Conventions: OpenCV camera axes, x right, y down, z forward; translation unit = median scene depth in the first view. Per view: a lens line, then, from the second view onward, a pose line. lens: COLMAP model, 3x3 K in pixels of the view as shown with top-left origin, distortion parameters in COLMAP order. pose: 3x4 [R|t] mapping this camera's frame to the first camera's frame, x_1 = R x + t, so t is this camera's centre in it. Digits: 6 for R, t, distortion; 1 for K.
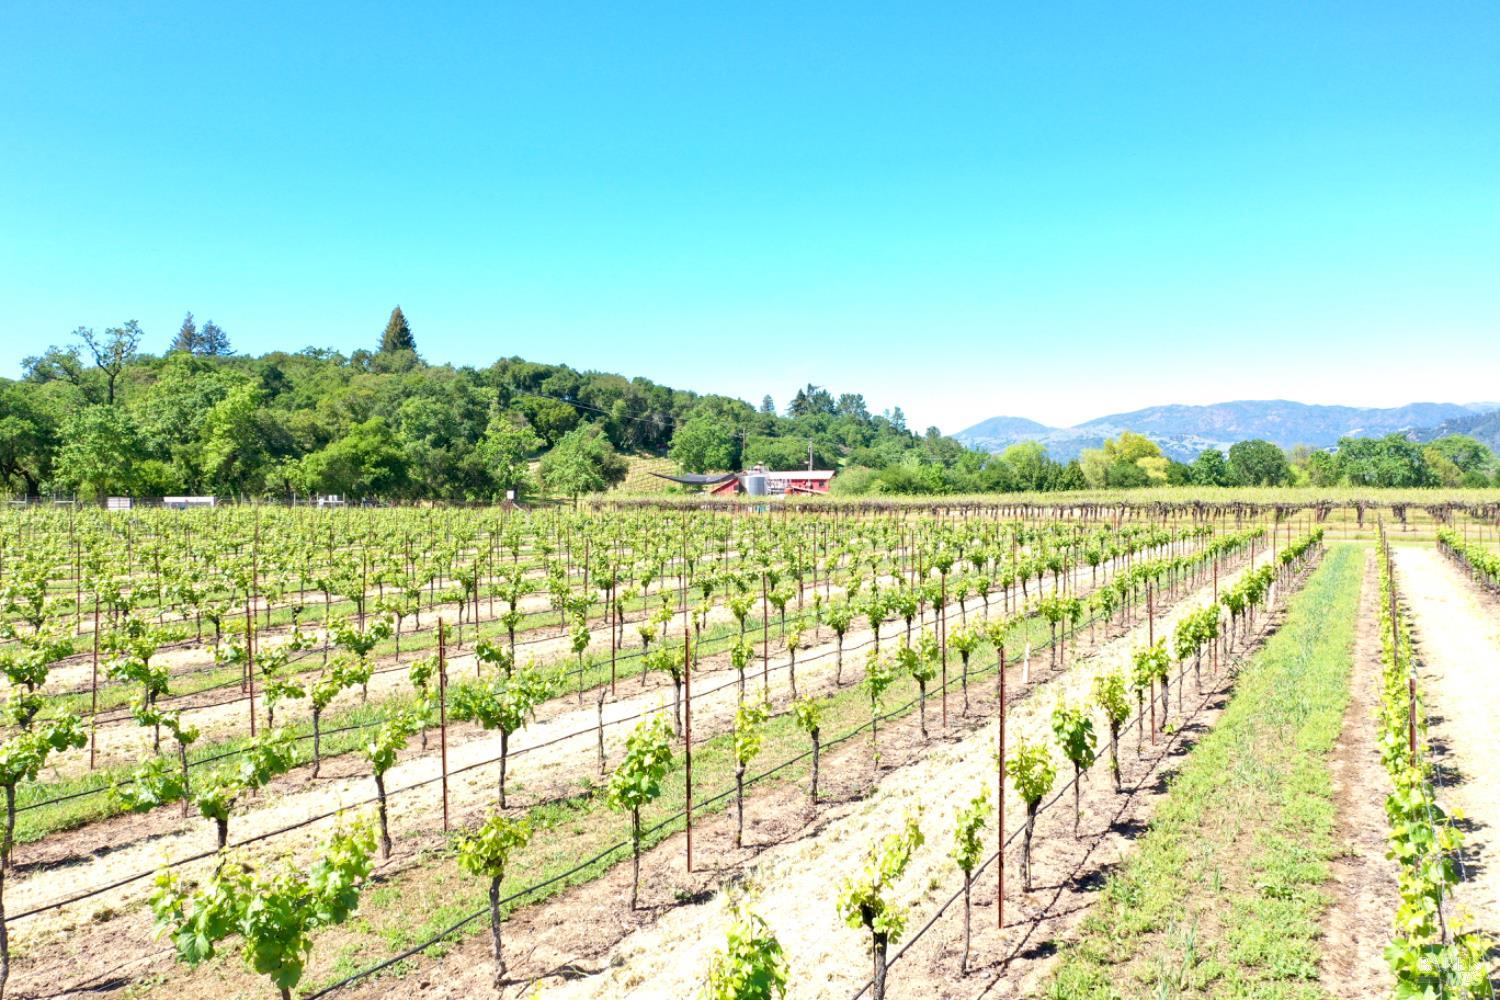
lens RADIAL K [[1190.8, 0, 771.7], [0, 1190.8, 498.6], [0, 0, 1]] dist [0.001135, -0.004733]
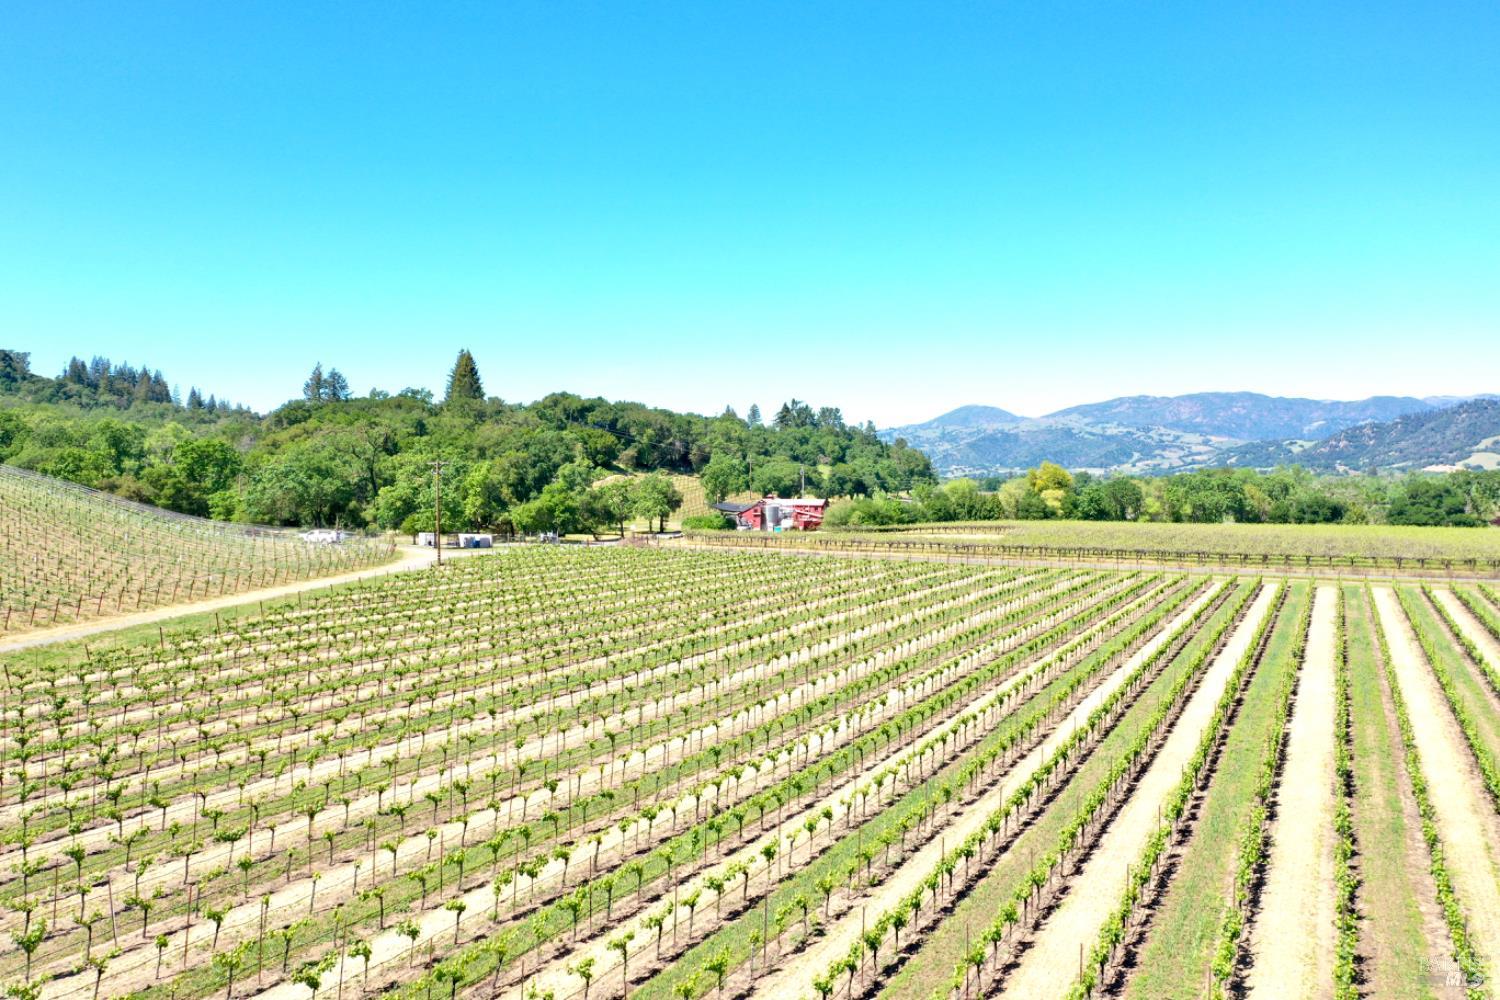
lens RADIAL K [[1190.8, 0, 771.7], [0, 1190.8, 498.6], [0, 0, 1]] dist [0.001135, -0.004733]
pose [[0.999687, 0.007532, 0.023851, -0.028927], [-0.007816, 0.999899, 0.011831, -0.026384], [-0.023759, -0.012013, 0.999646, -0.264725]]
